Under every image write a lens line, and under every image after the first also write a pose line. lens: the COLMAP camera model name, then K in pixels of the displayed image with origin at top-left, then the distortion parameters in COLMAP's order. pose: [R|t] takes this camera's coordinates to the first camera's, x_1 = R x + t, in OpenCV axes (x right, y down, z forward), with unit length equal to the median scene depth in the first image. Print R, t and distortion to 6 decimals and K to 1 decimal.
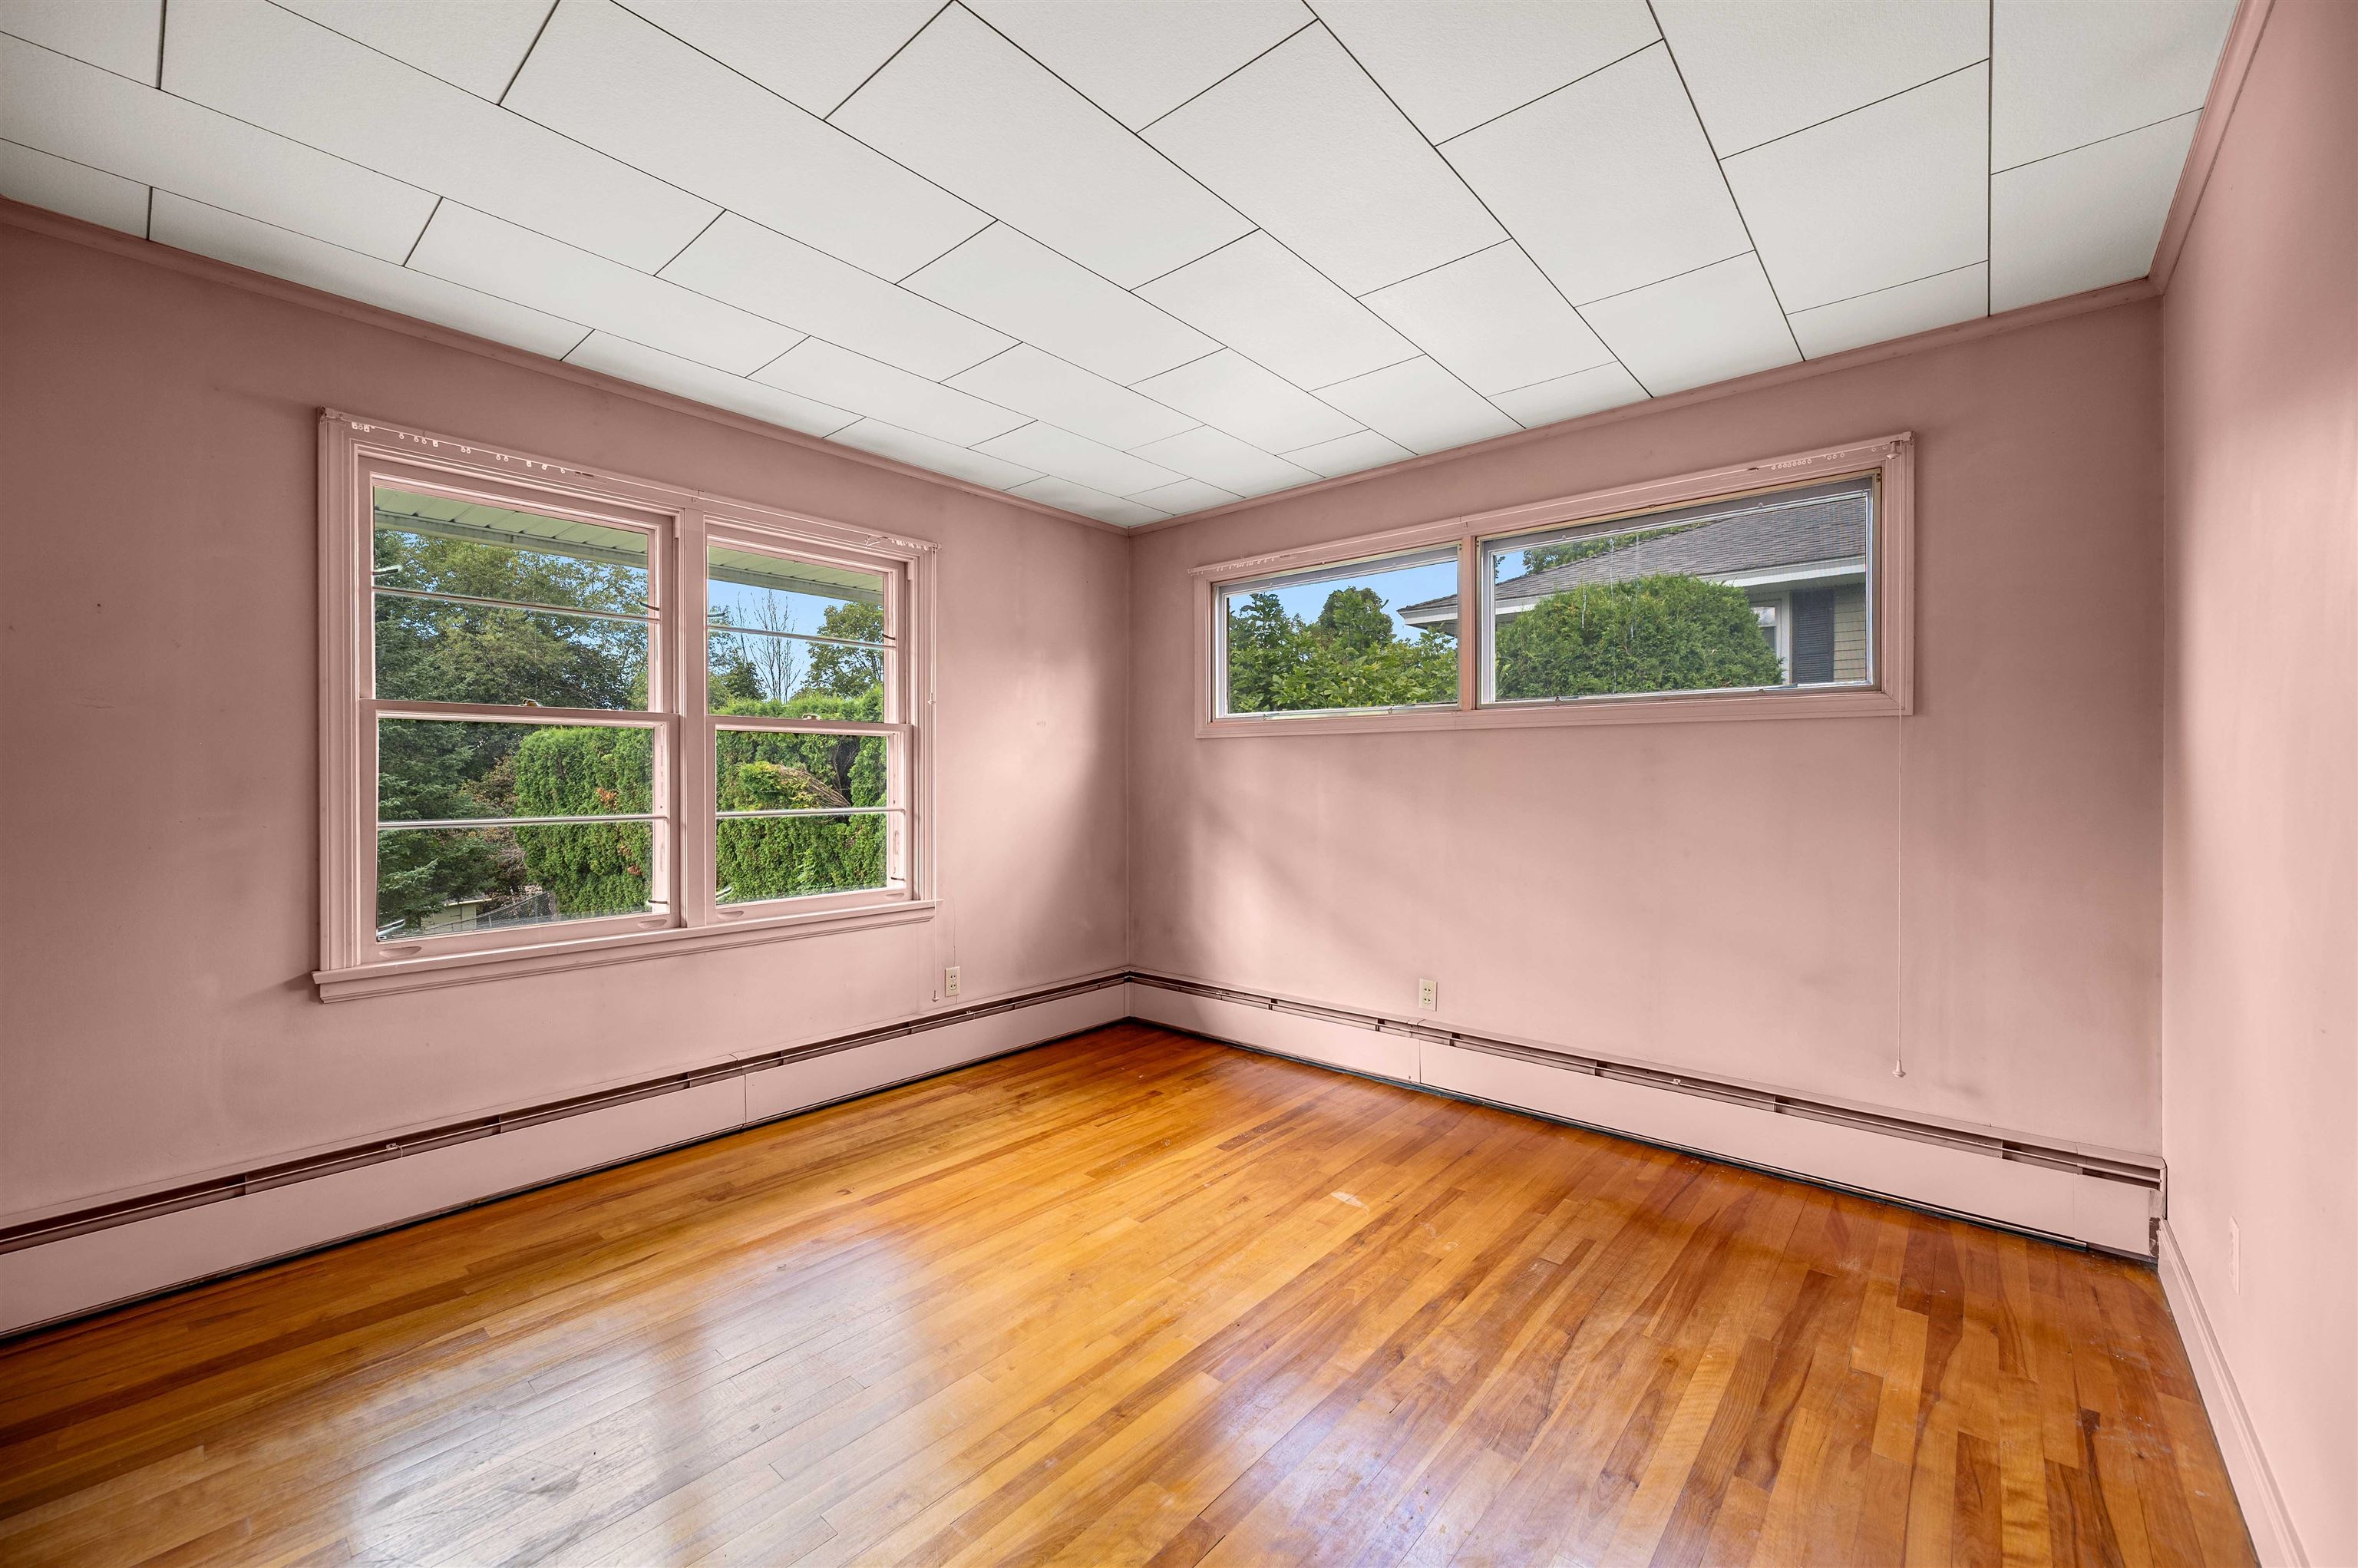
lens RADIAL K [[926.8, 0, 1184.6], [0, 926.8, 779.6], [0, 0, 1]] dist [-0.003984, -0.000315]
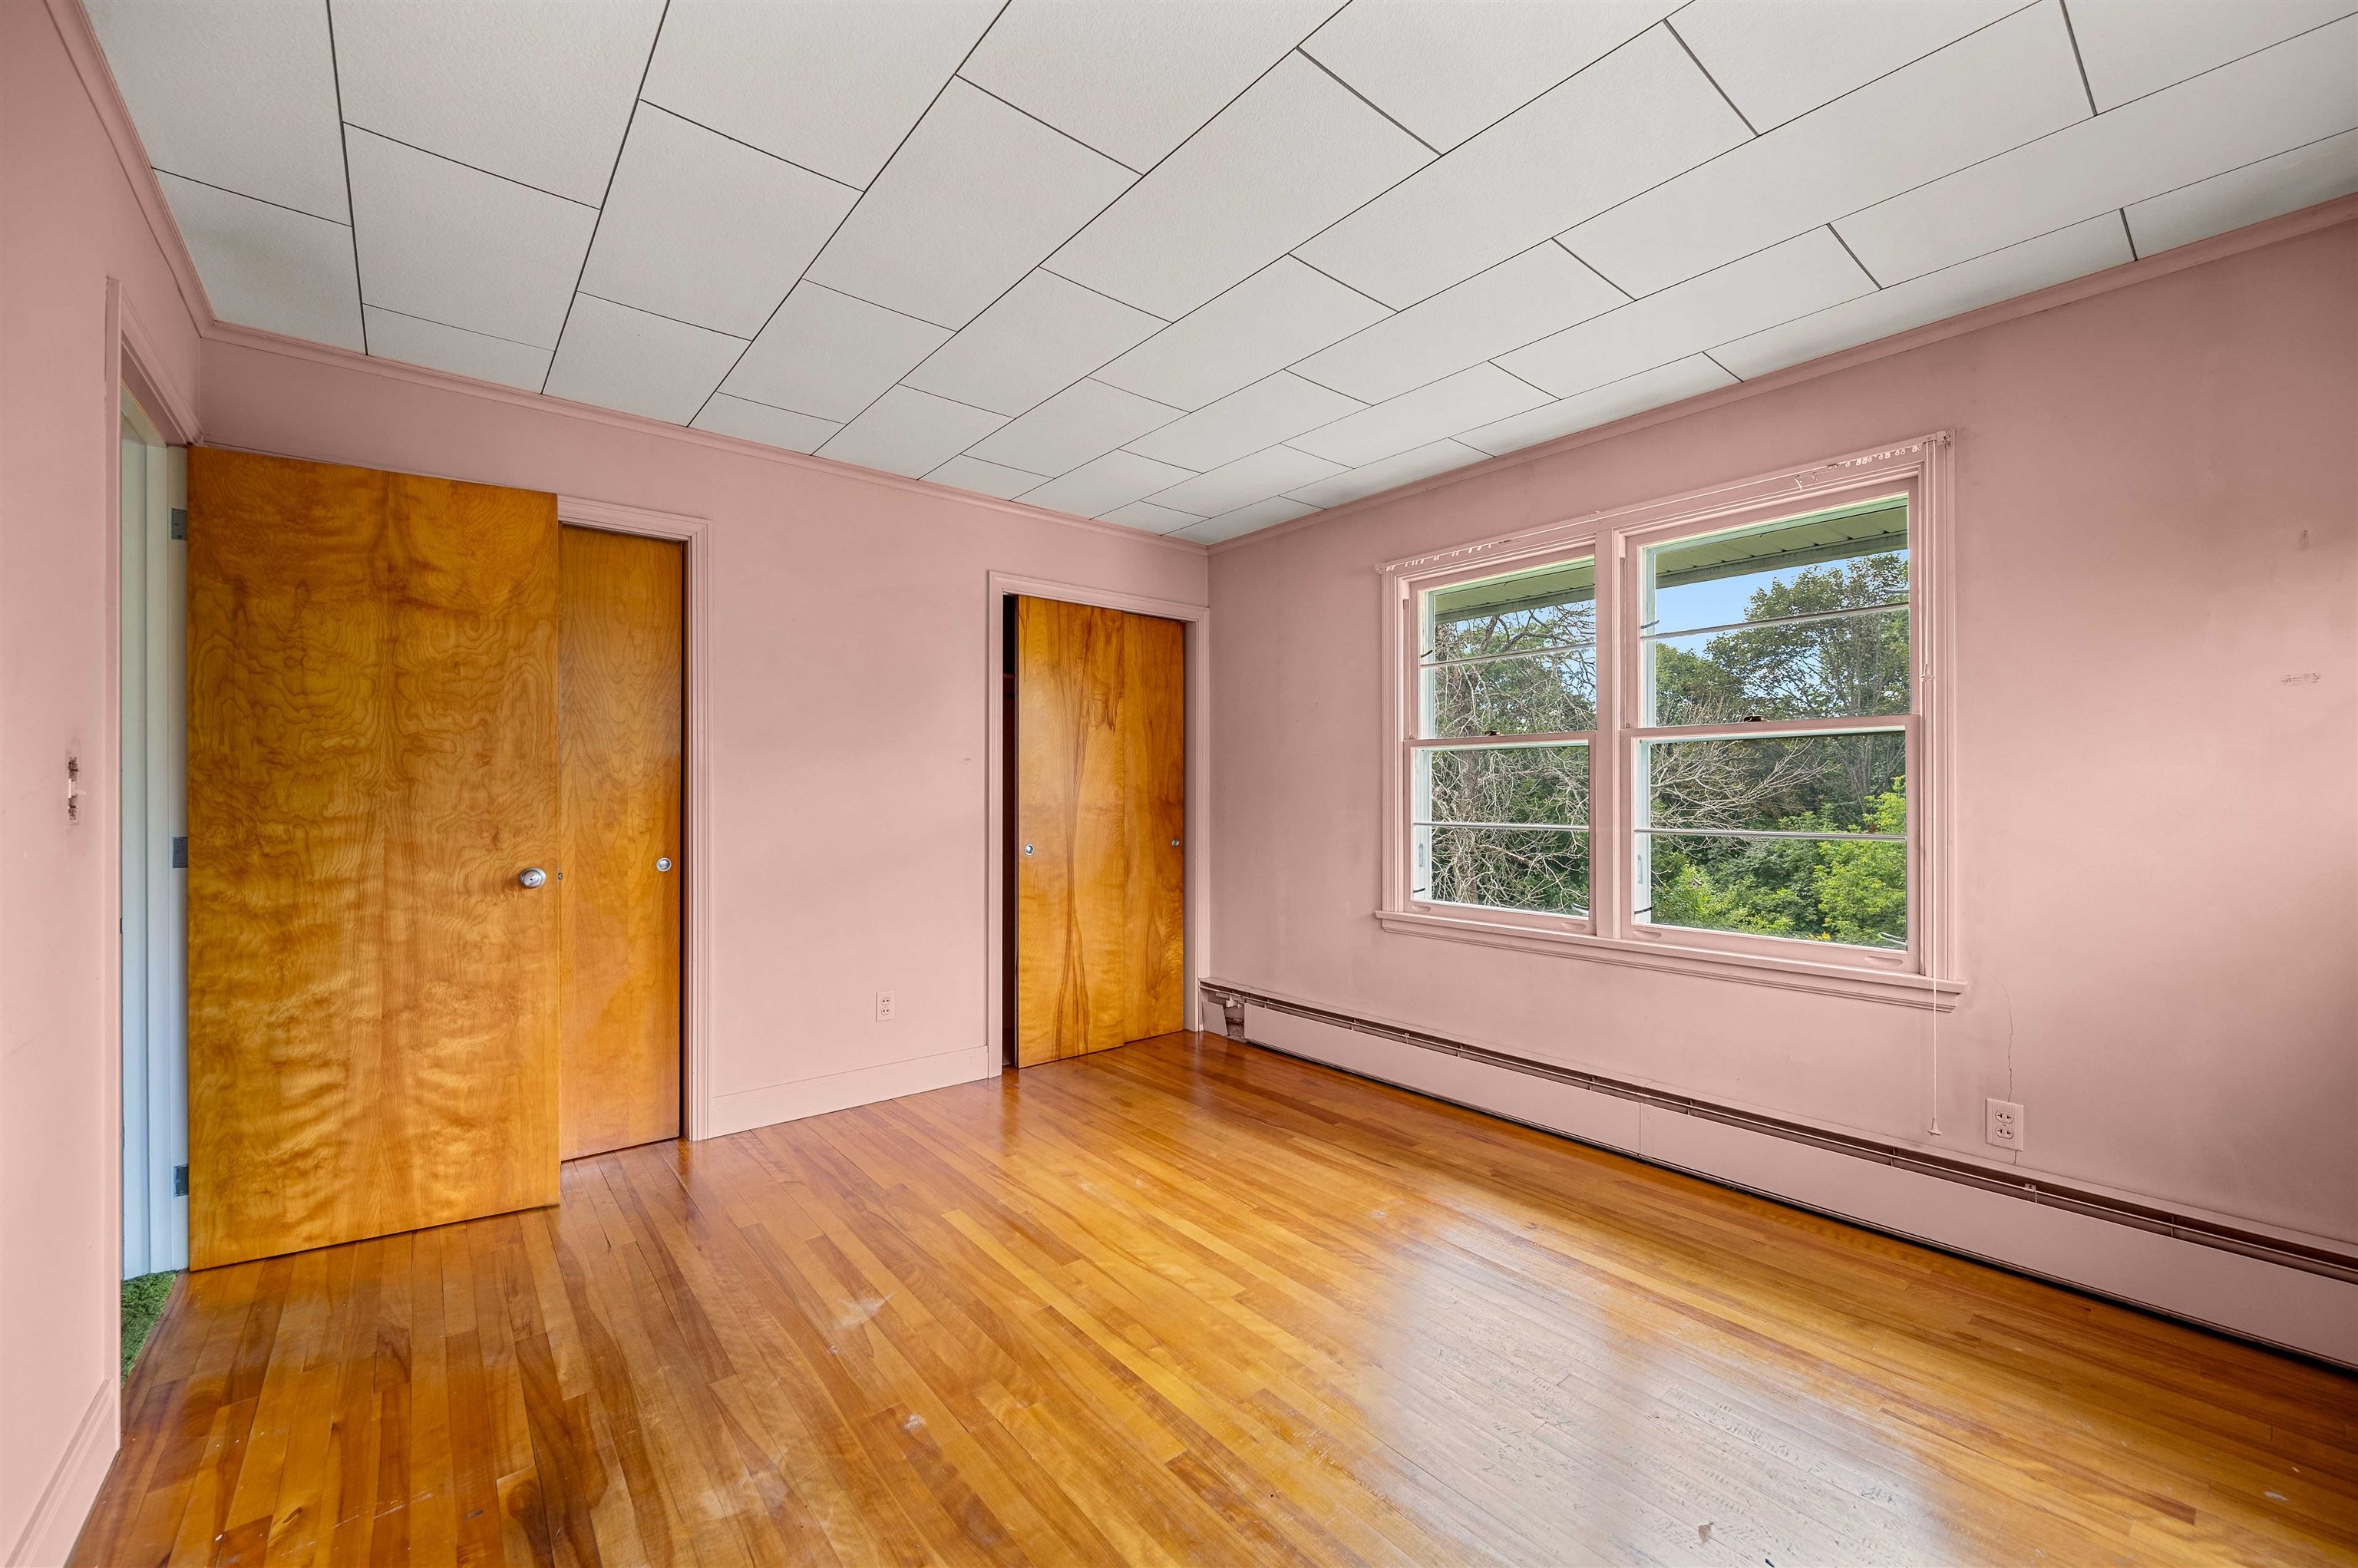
lens RADIAL K [[926.8, 0, 1158.8], [0, 926.8, 791.8], [0, 0, 1]] dist [-0.003984, -0.000315]
pose [[-0.186362, 0.002326, -0.982478, 0.573435], [0.001091, 0.999997, 0.002160, -0.005224], [0.982480, -0.000670, -0.186364, 0.711998]]
